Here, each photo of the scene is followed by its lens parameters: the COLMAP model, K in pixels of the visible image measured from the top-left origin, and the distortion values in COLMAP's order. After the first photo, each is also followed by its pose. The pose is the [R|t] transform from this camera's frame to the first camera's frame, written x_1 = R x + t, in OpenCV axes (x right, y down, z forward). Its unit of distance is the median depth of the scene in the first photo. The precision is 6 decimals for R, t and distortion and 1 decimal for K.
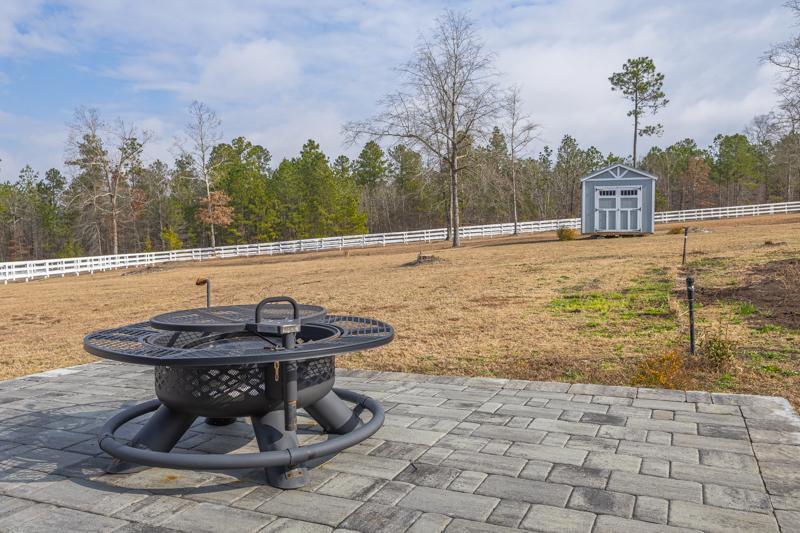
lens RADIAL K [[659.5, 0, 405.8], [0, 659.5, 266.7], [0, 0, 1]] dist [0.029549, 0.006119]
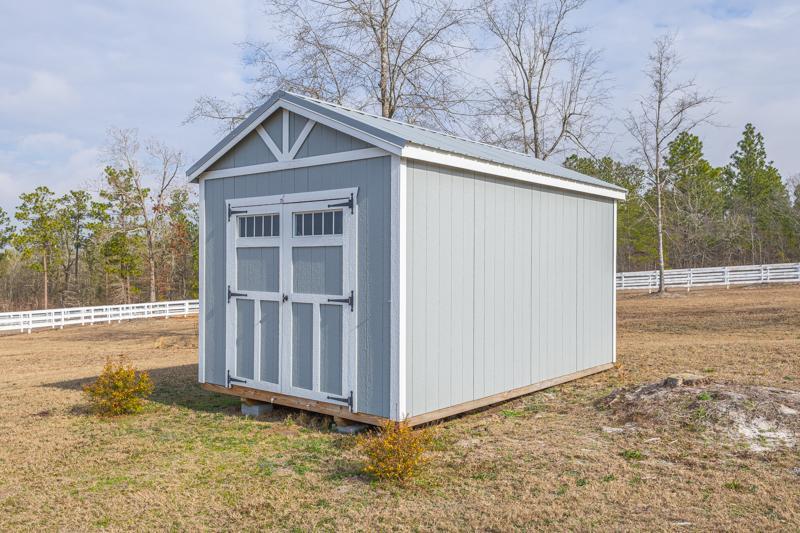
lens RADIAL K [[659.5, 0, 400.1], [0, 659.5, 265.8], [0, 0, 1]] dist [0.029549, 0.006119]
pose [[0.904054, 0.012403, -0.427238, 0.452208], [-0.032721, 0.998654, -0.040248, -0.089032], [0.426163, 0.050366, 0.903243, 0.807794]]
